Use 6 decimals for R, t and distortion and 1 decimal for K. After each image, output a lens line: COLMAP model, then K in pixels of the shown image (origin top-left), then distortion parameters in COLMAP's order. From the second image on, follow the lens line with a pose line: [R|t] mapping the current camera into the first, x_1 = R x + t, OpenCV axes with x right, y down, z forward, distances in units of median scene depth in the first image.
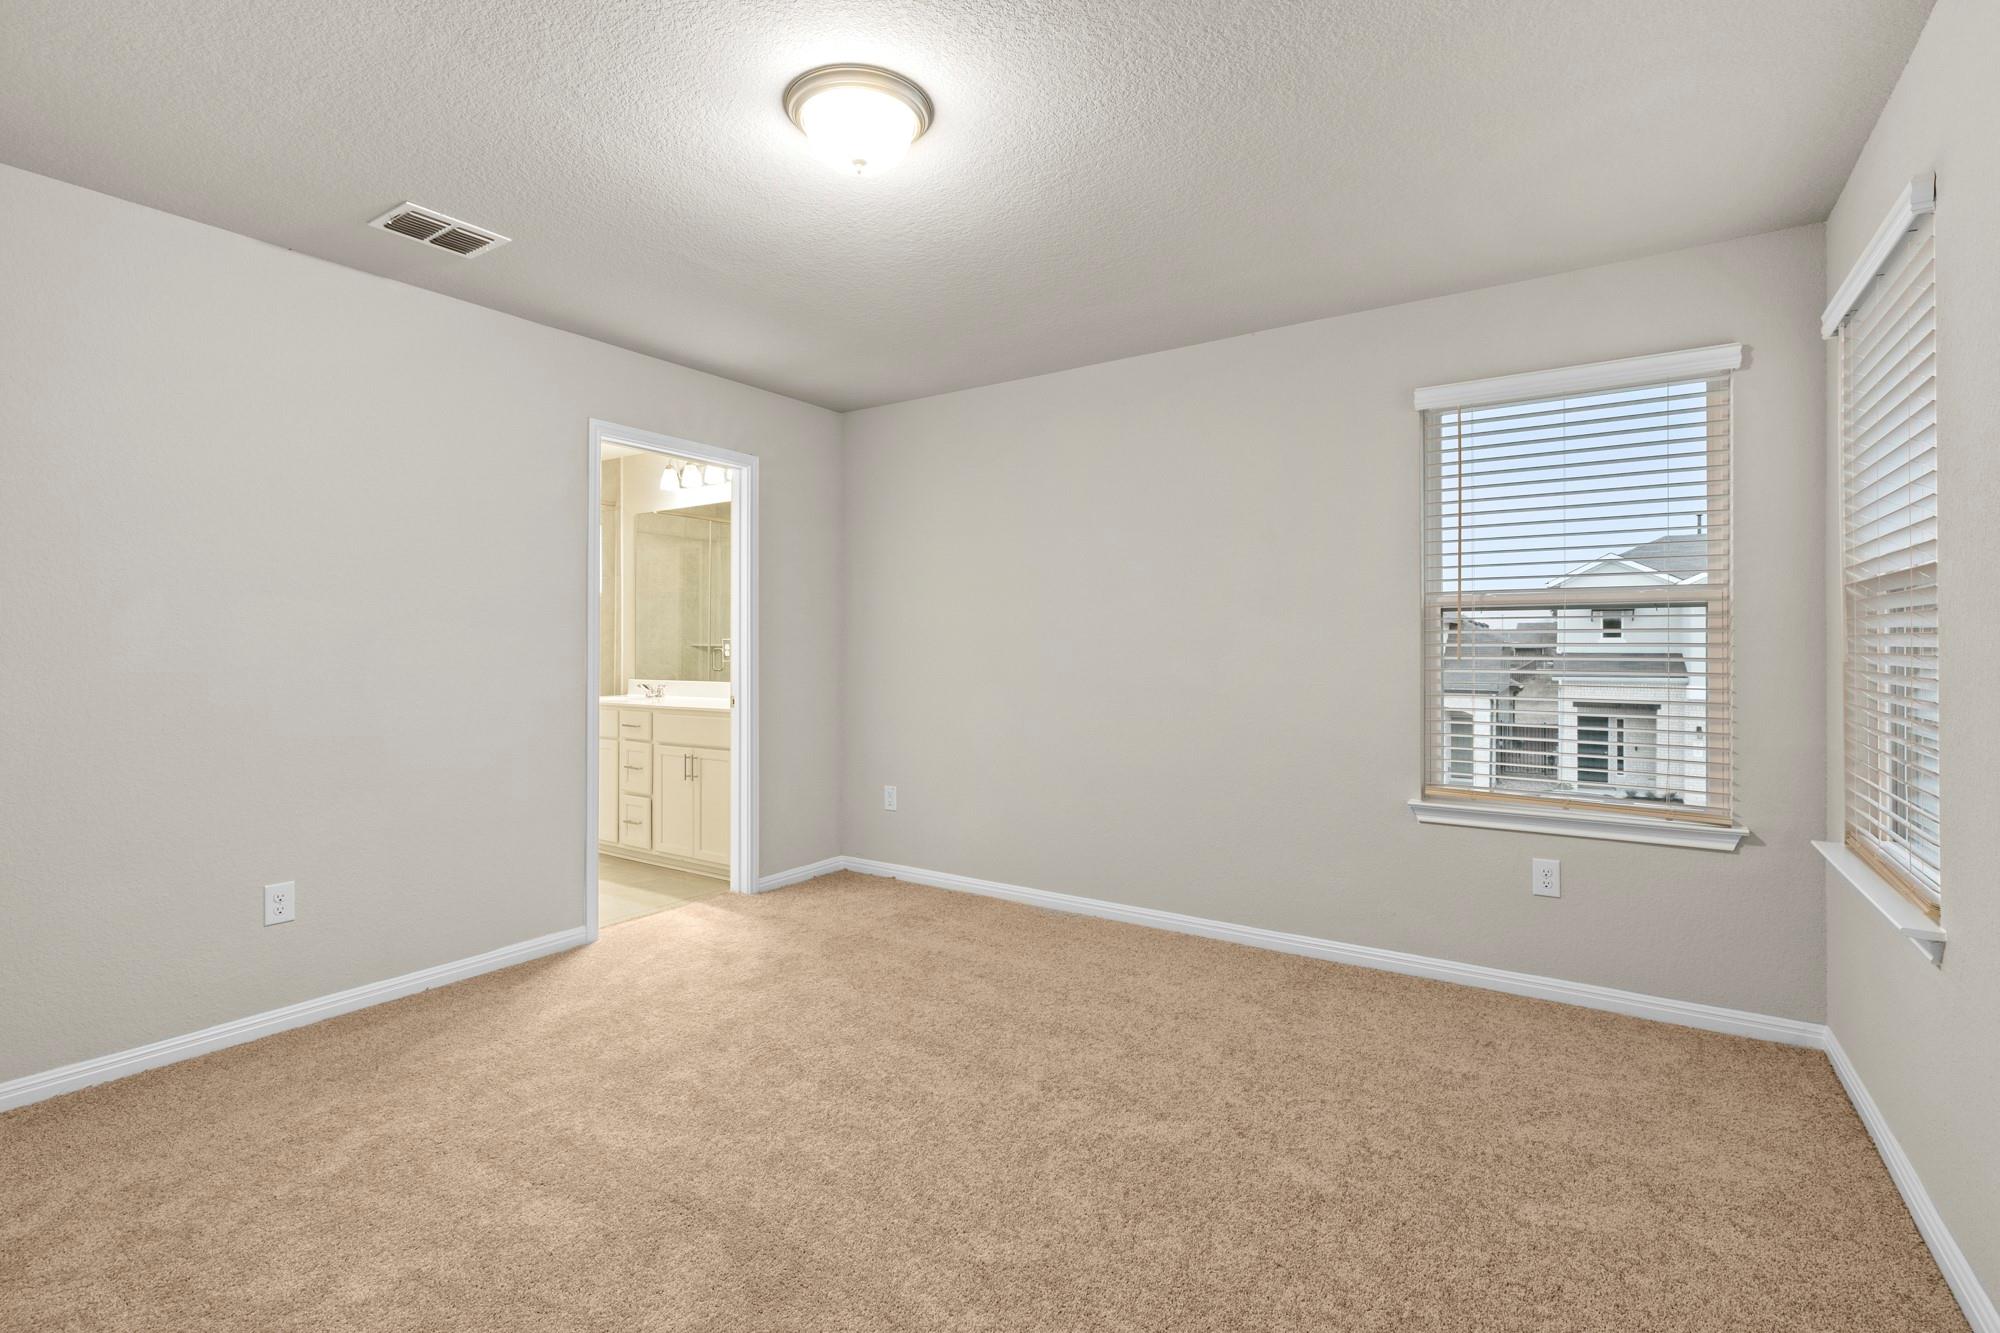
lens RADIAL K [[916.9, 0, 997.5], [0, 916.9, 648.0], [0, 0, 1]] dist [-0.000404, 0.000058]
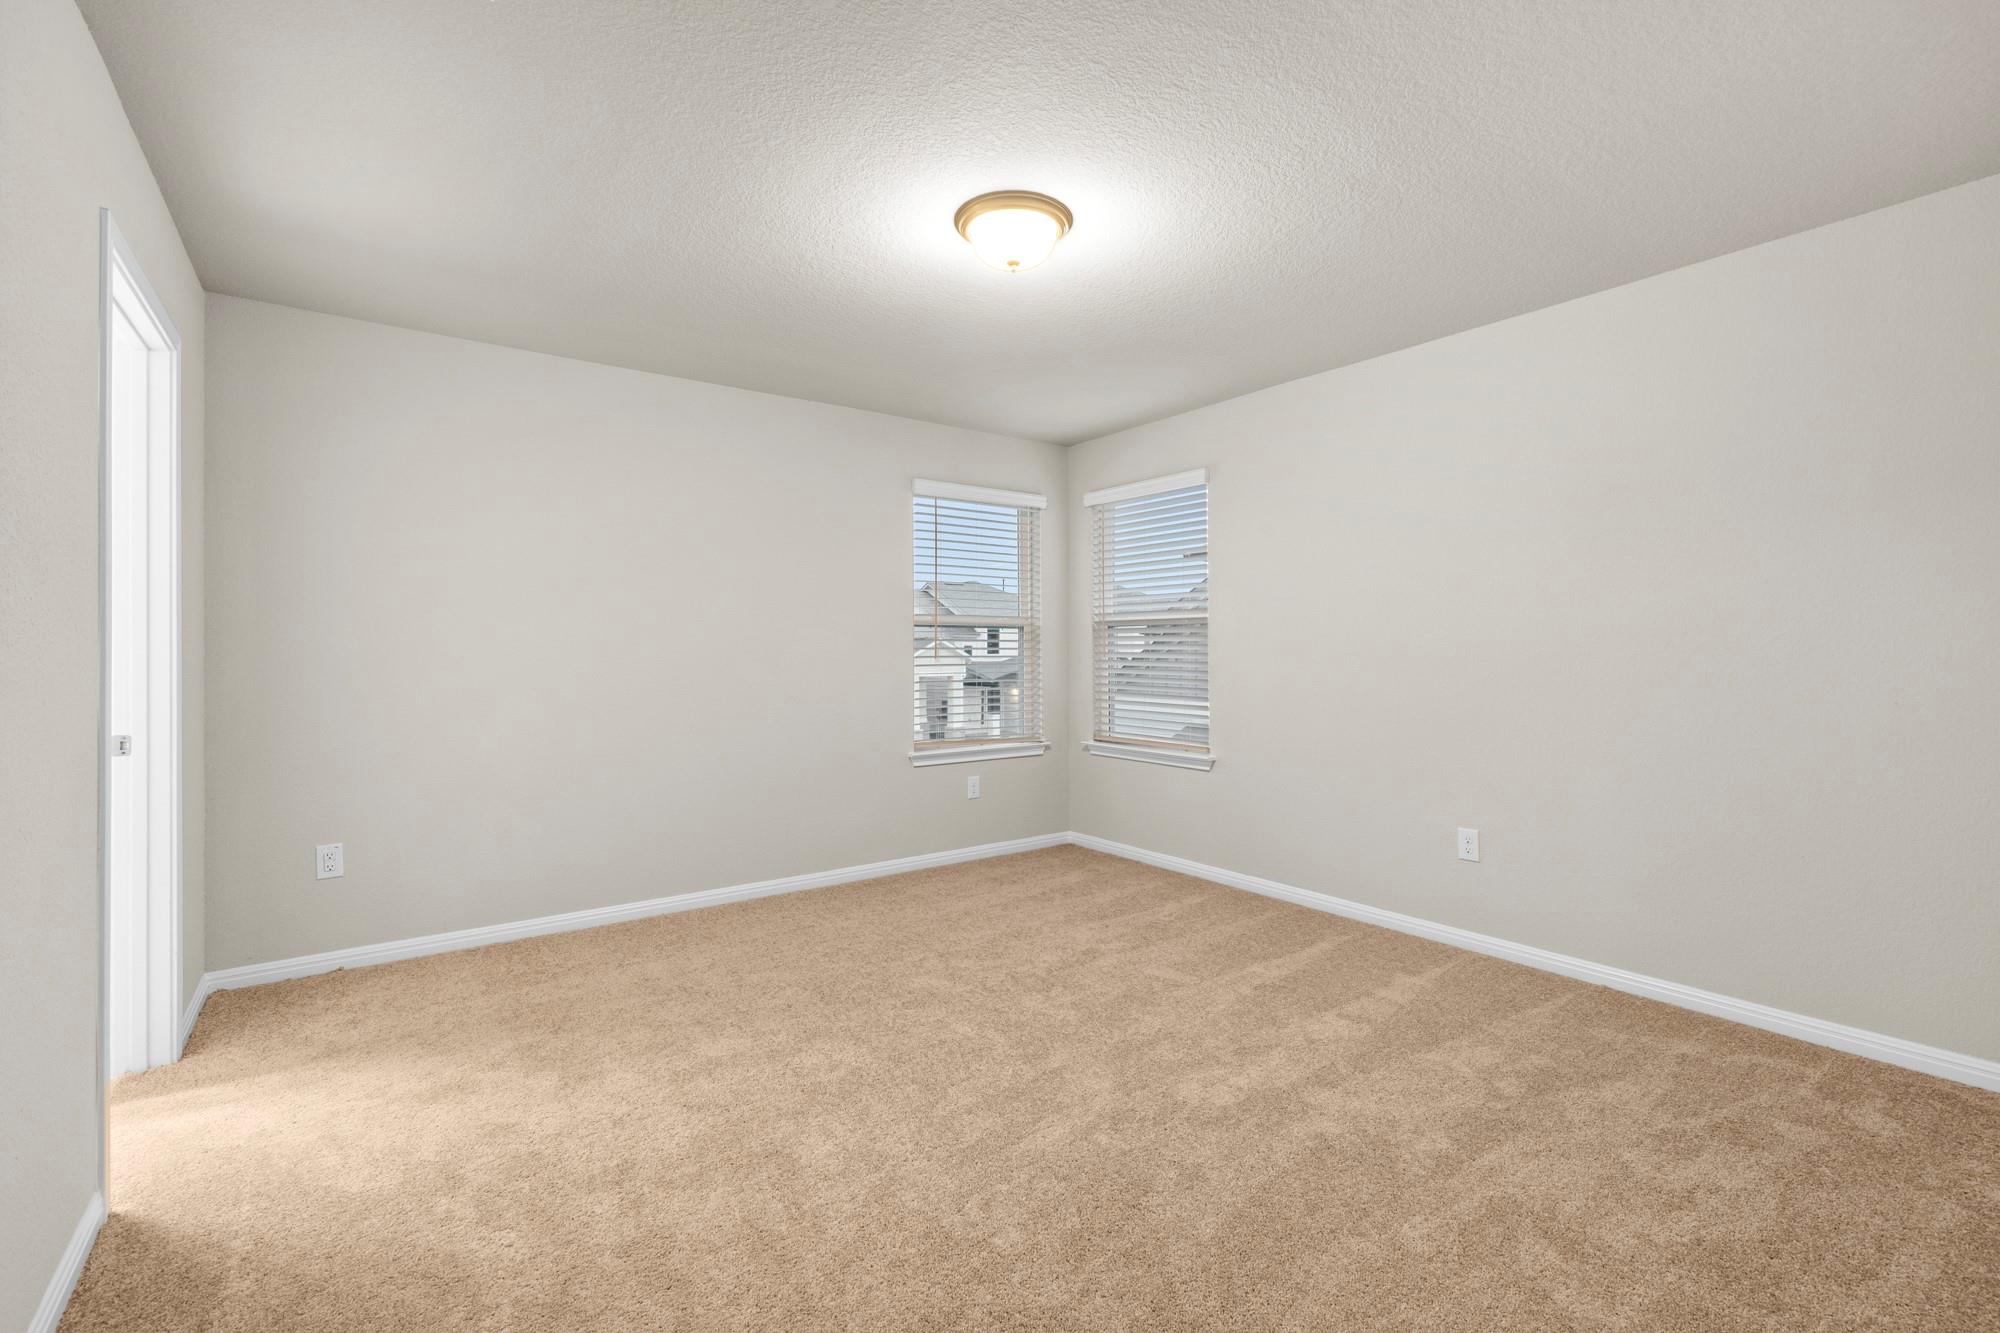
lens RADIAL K [[858.0, 0, 994.0], [0, 858.0, 647.6], [0, 0, 1]] dist [-0.000480, 0.000083]
pose [[0.338297, 0.004712, 0.941028, -0.773504], [0.002869, 0.999978, -0.006039, 0.003560], [-0.941035, 0.004742, 0.338276, 0.382990]]
